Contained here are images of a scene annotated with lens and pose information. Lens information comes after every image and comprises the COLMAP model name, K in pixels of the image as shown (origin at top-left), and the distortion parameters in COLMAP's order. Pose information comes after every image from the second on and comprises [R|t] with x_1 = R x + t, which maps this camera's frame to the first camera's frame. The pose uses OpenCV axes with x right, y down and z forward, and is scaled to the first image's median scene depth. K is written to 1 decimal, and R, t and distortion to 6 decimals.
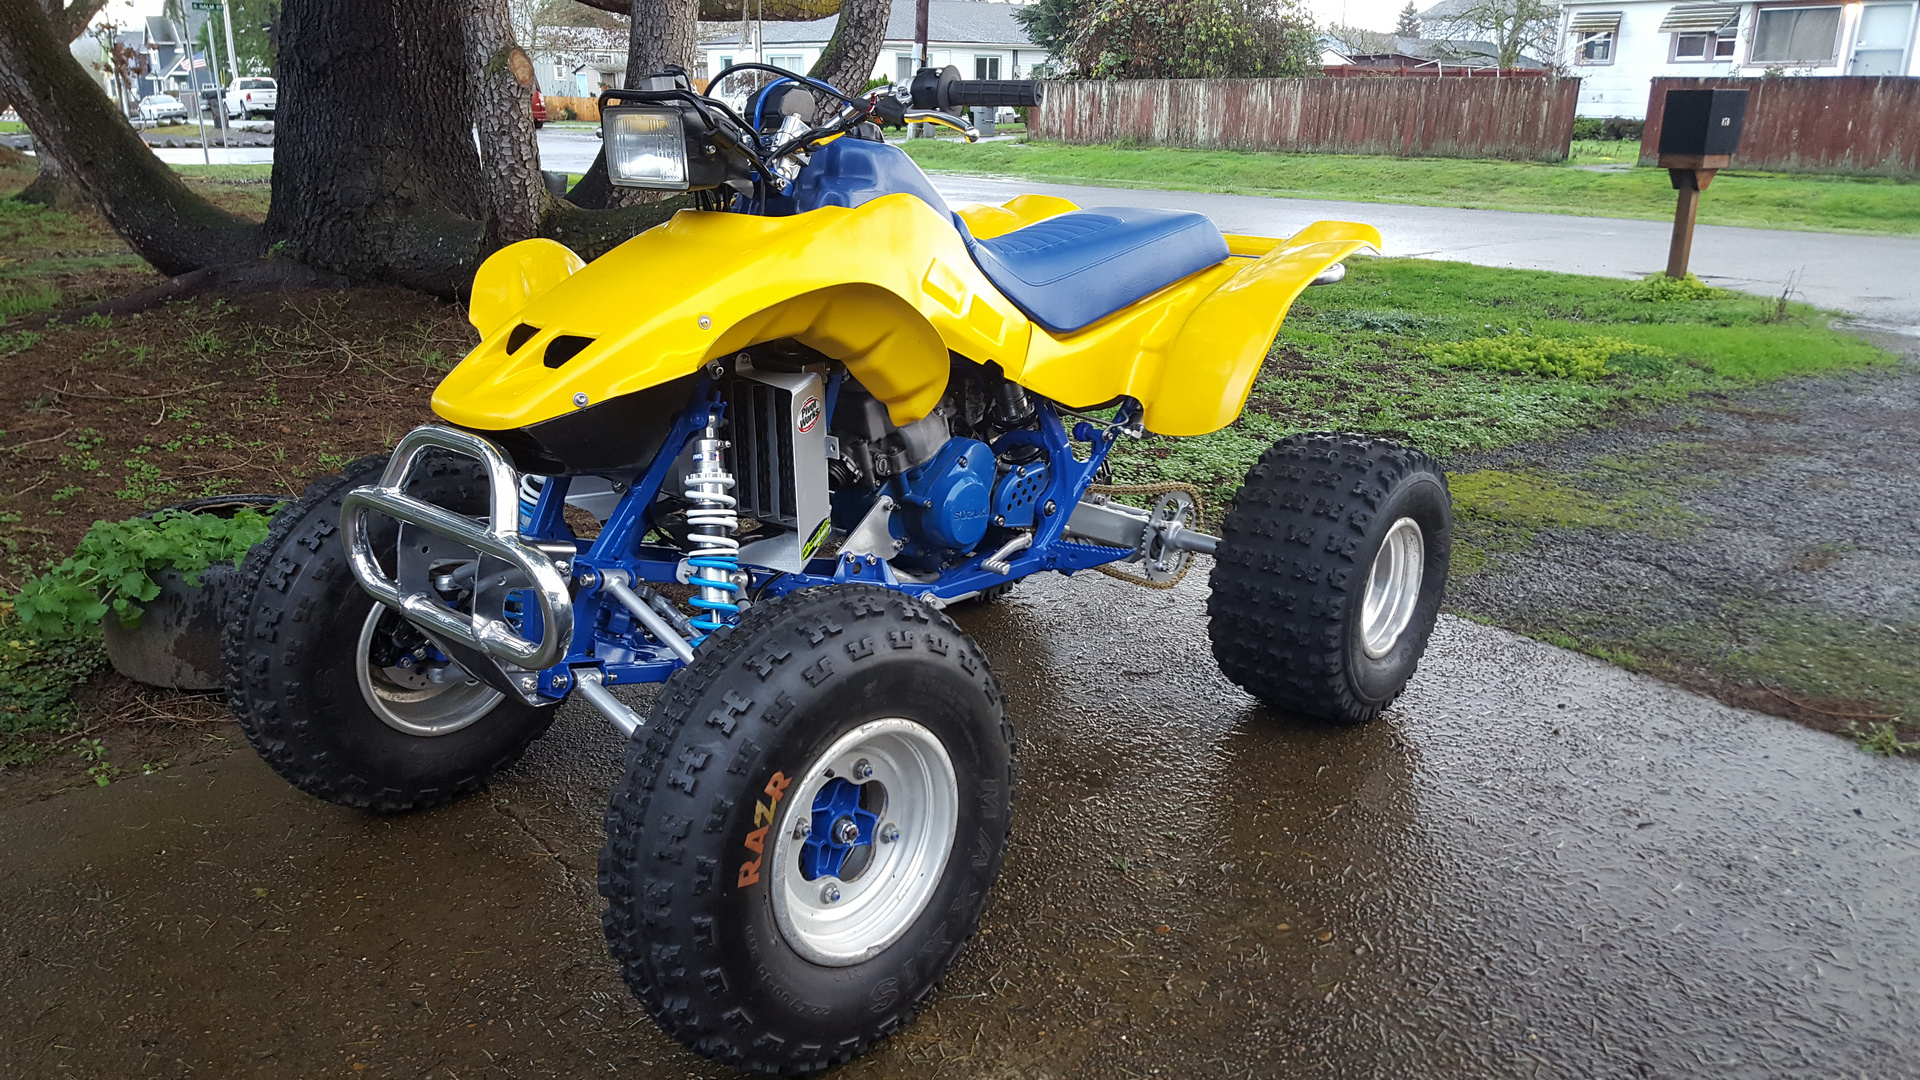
lens RADIAL K [[1423.6, 0, 926.4], [0, 1423.6, 571.9], [0, 0, 1]] dist [0.048109, -0.054534]
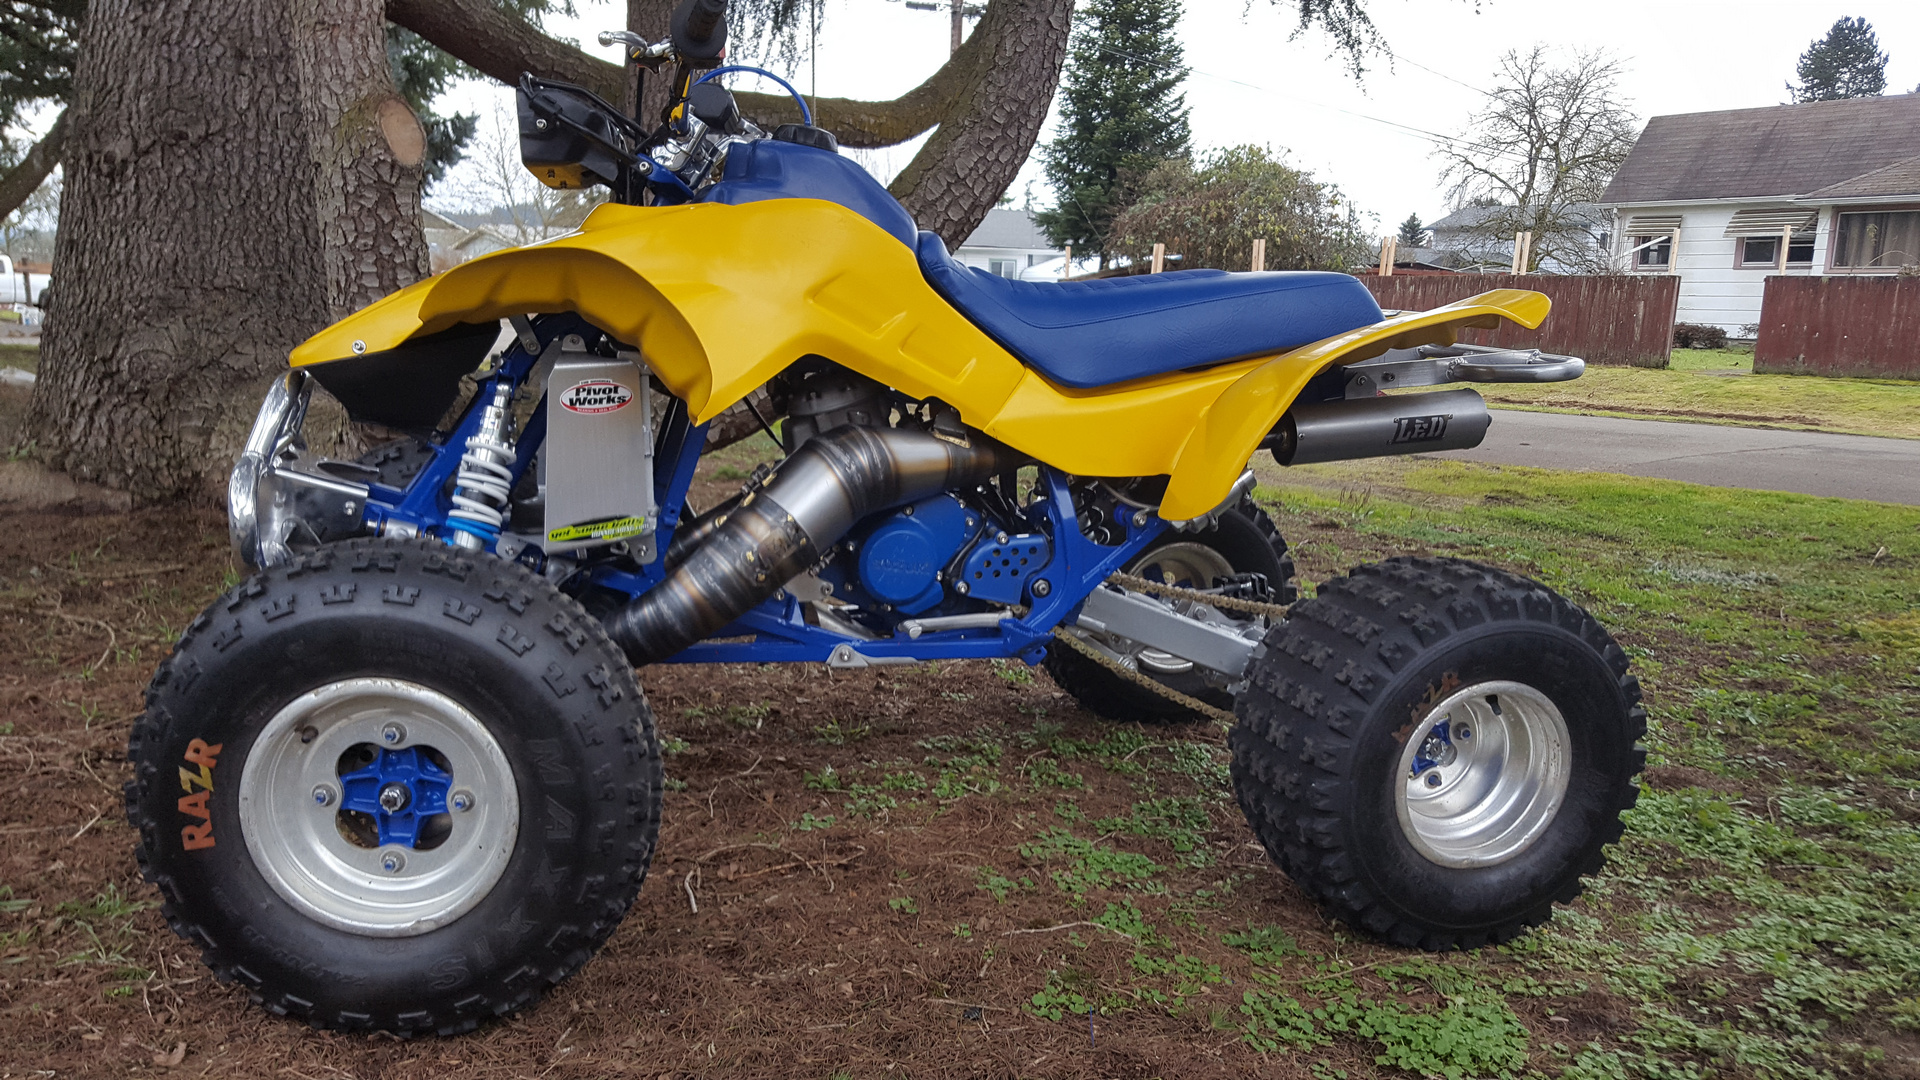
lens RADIAL K [[1423.6, 0, 915.6], [0, 1423.6, 565.5], [0, 0, 1]] dist [0.048109, -0.054534]
pose [[0.999904, 0.013055, -0.004686, -0.027221], [-0.013583, 0.990062, -0.139973, -0.038153], [0.002812, 0.140024, 0.990144, 0.162026]]
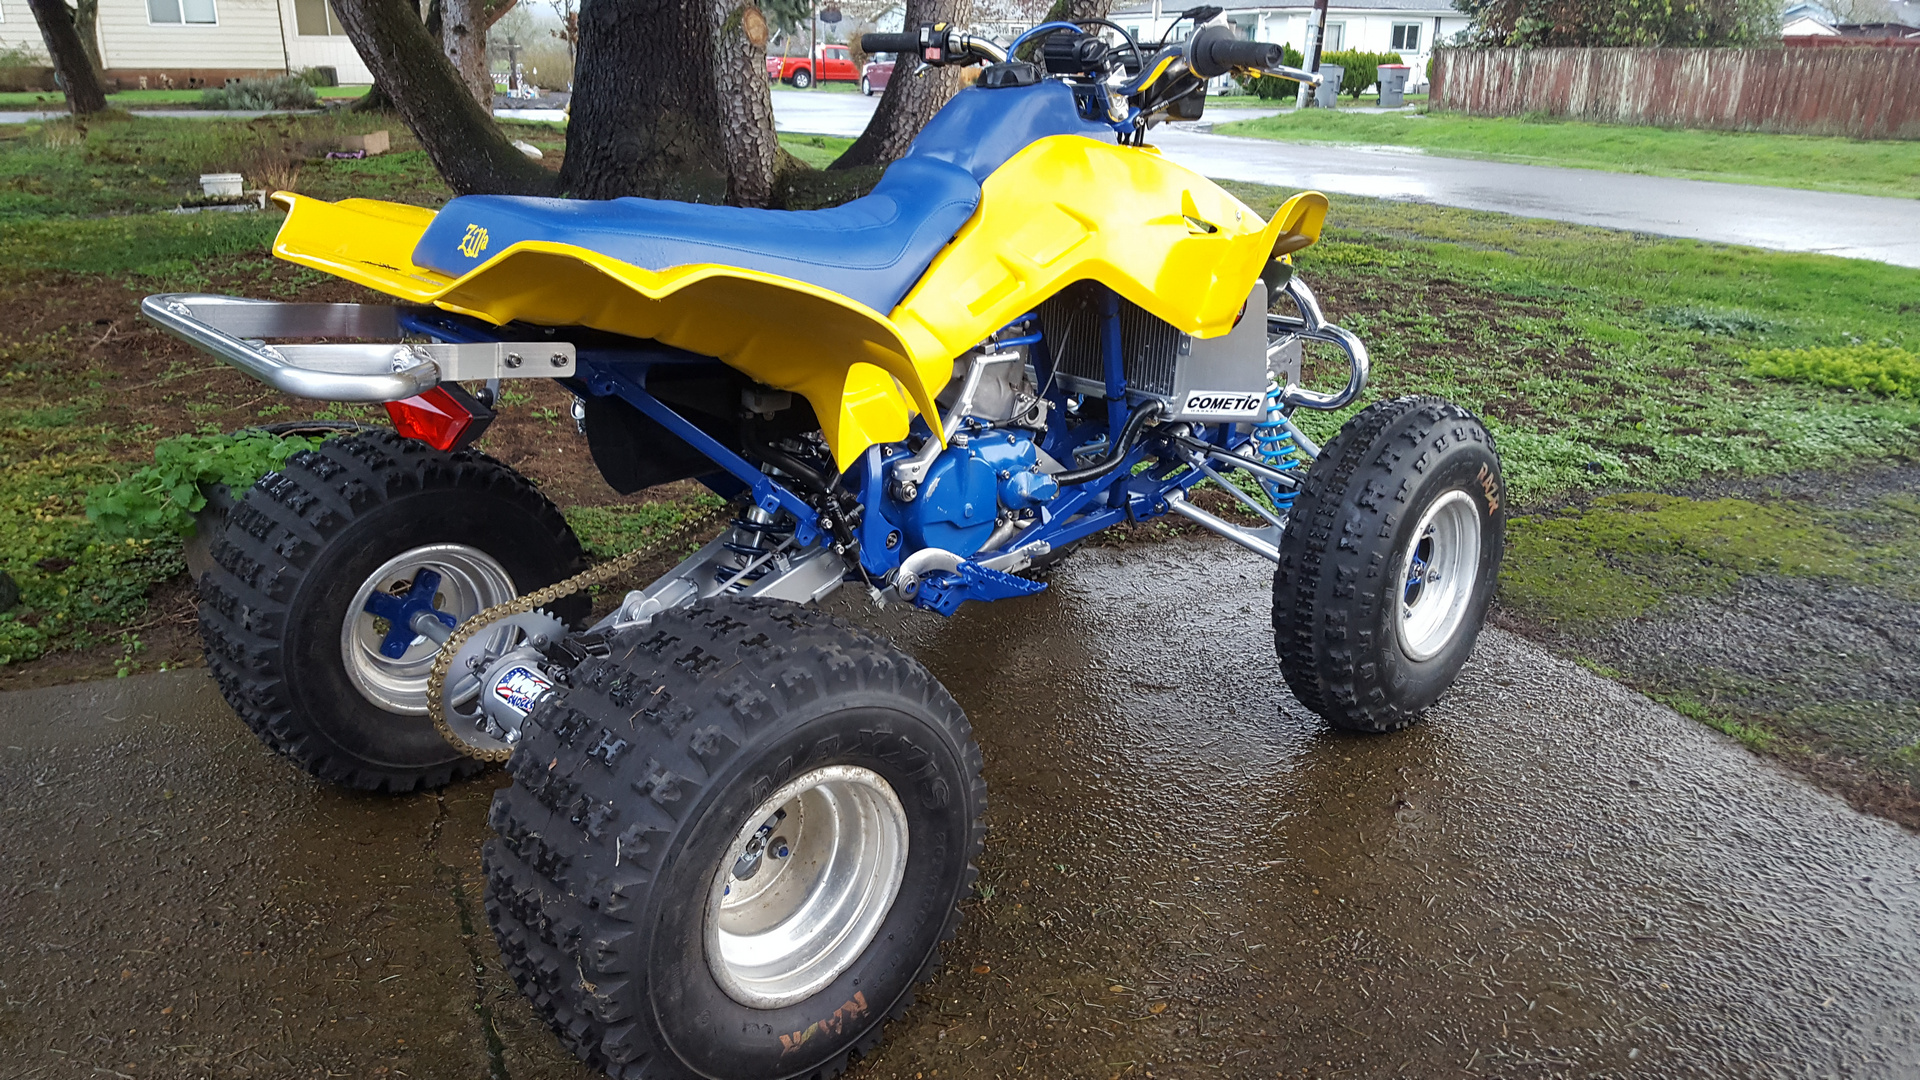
lens RADIAL K [[1423.6, 0, 948.6], [0, 1423.6, 552.1], [0, 0, 1]] dist [0.048109, -0.054534]
pose [[0.964900, 0.093619, -0.245365, 0.046093], [-0.091890, 0.995597, 0.018512, -0.003690], [0.246018, 0.004685, 0.969254, 0.015334]]
